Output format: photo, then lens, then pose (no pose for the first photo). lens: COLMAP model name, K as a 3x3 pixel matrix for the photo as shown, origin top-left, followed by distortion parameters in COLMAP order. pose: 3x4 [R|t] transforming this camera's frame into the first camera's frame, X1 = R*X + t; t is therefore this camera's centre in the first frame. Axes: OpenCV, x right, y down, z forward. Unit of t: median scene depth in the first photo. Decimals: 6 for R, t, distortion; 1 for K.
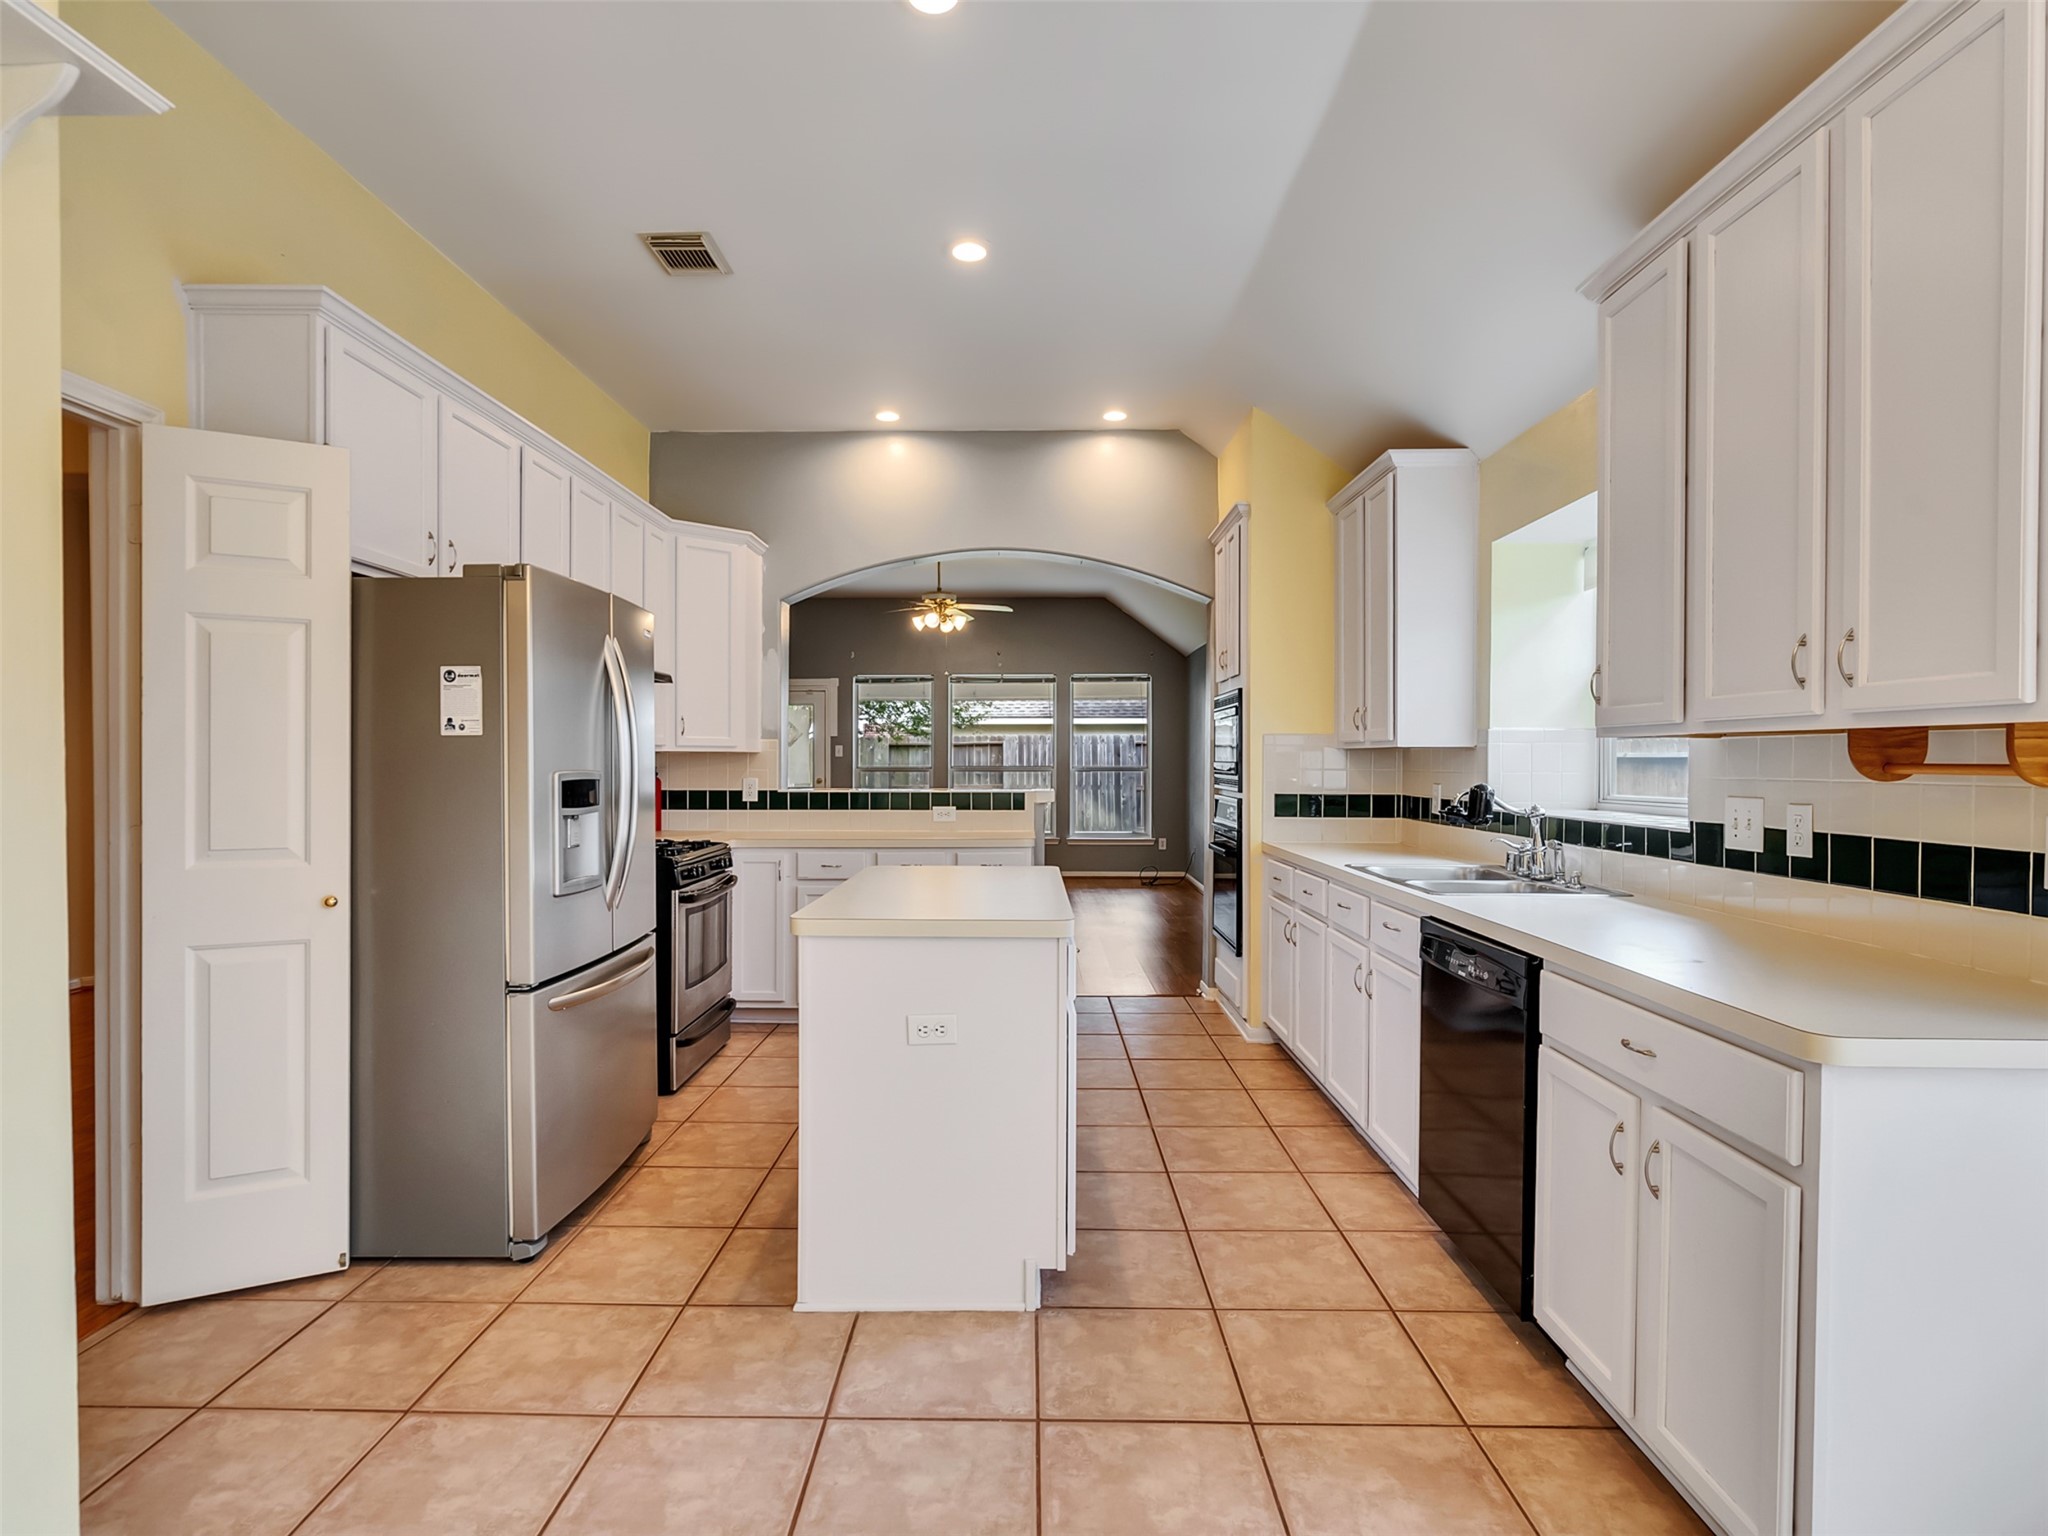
lens RADIAL K [[1045.3, 0, 1011.7], [0, 1045.3, 765.5], [0, 0, 1]] dist [-0.004775, 0.002792]
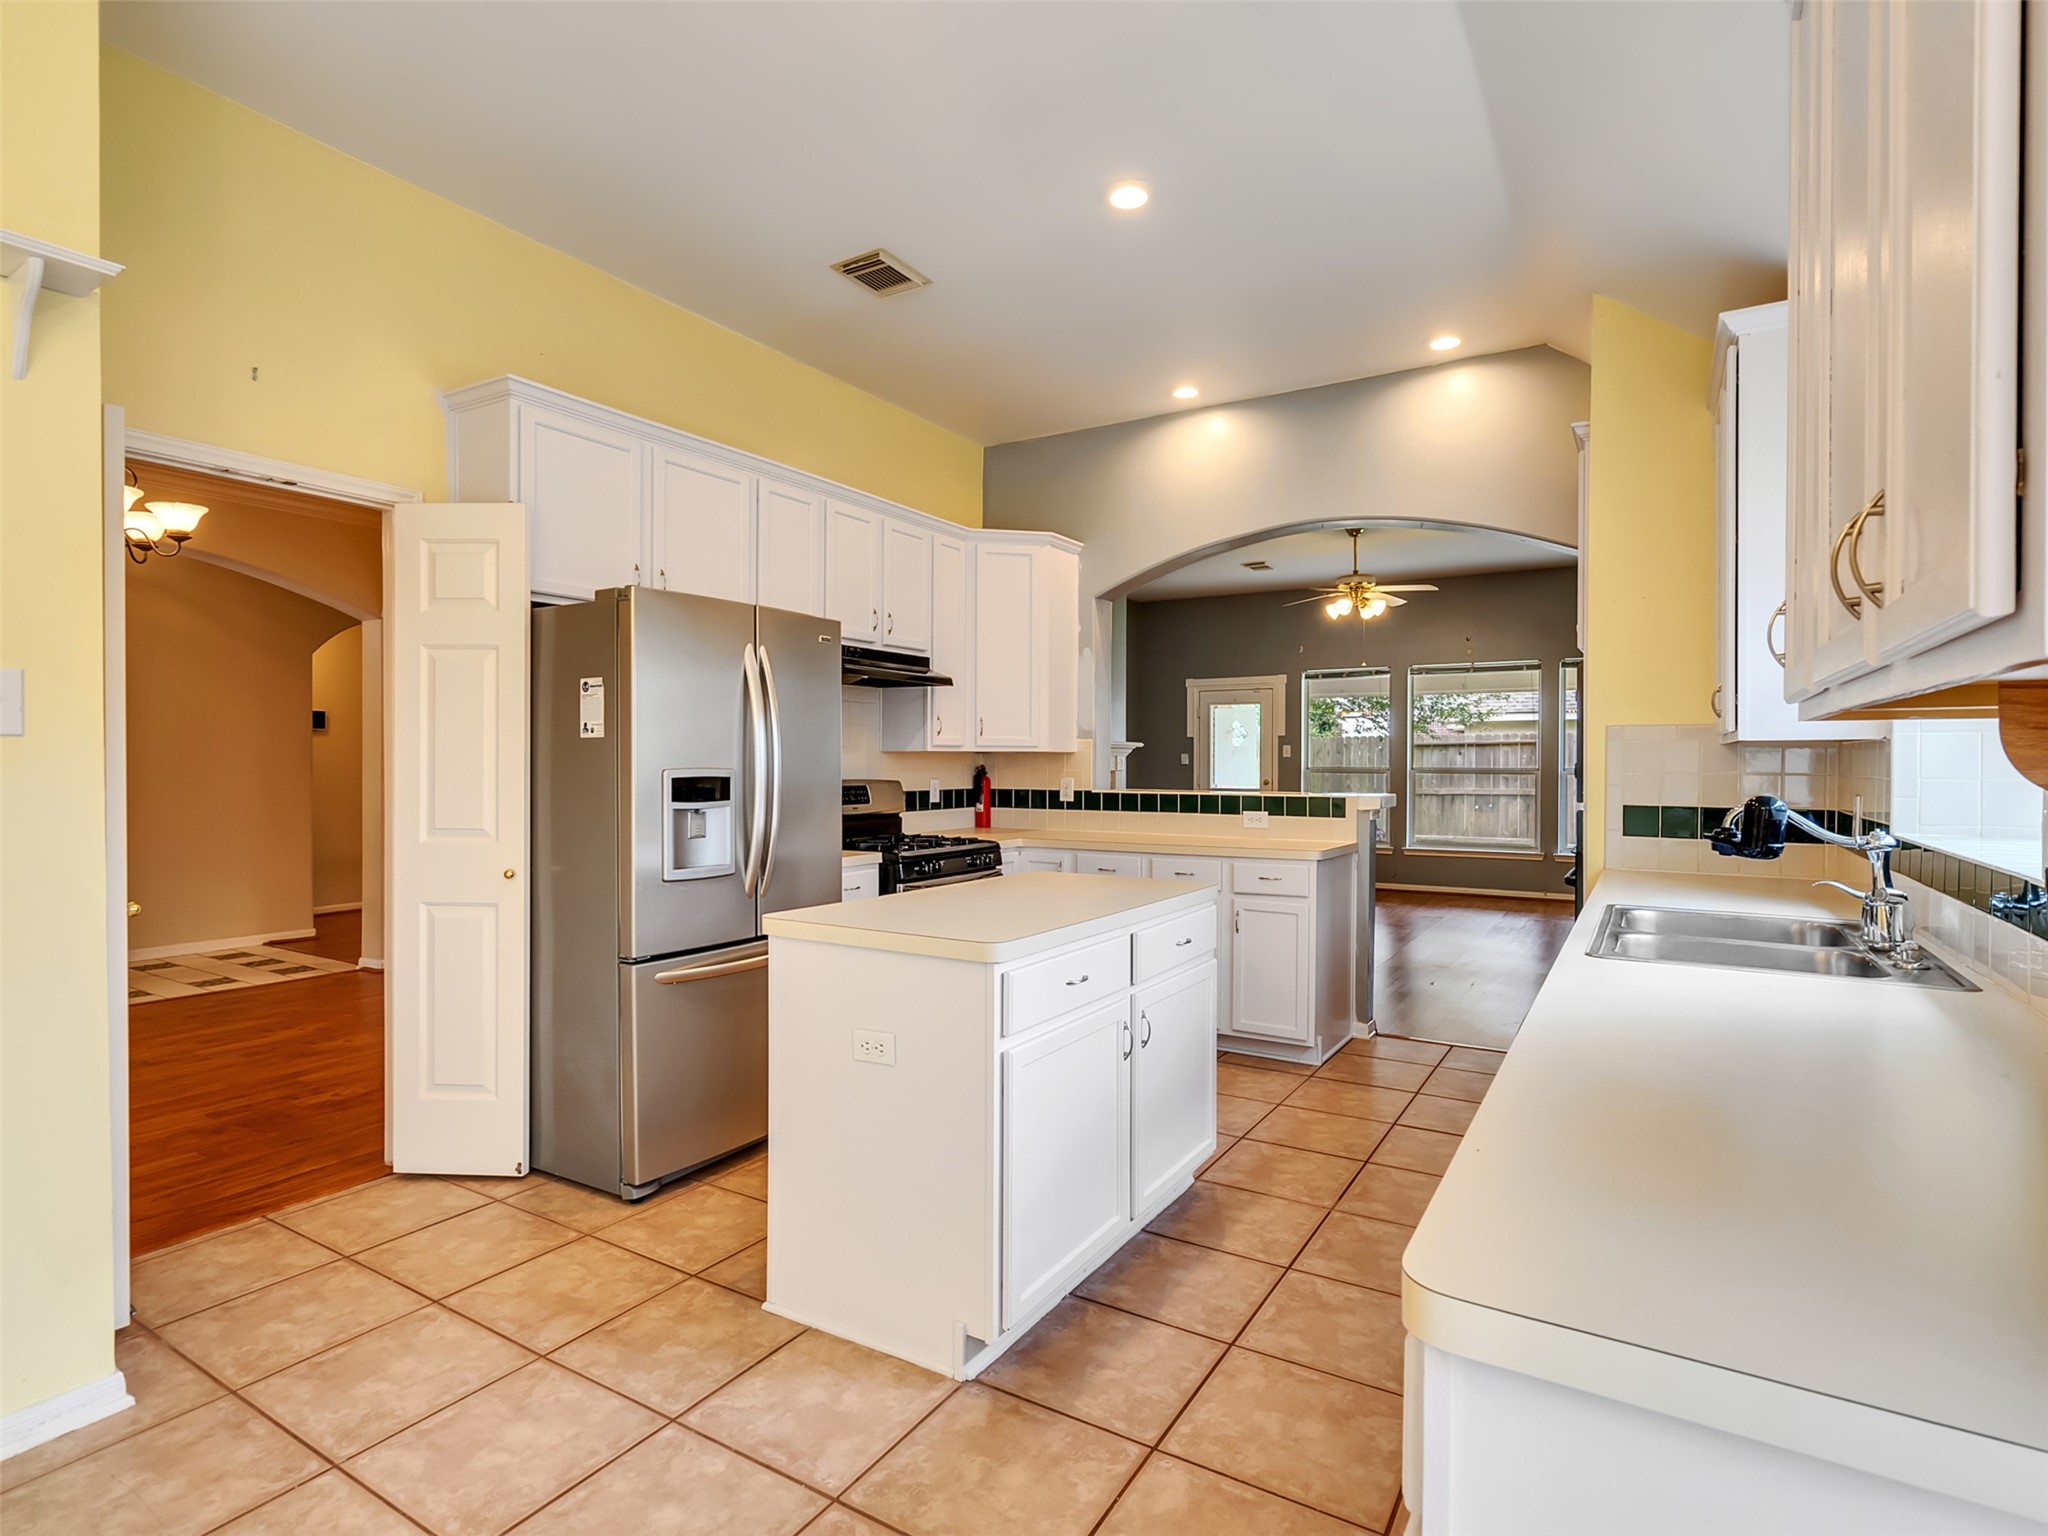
lens RADIAL K [[1045.3, 0, 1011.1], [0, 1045.3, 766.2], [0, 0, 1]] dist [-0.004775, 0.002792]
pose [[0.858720, 0.003537, -0.512433, 0.258771], [-0.003760, 0.999993, 0.000600, 0.000297], [0.512431, 0.001412, 0.858727, 0.132949]]
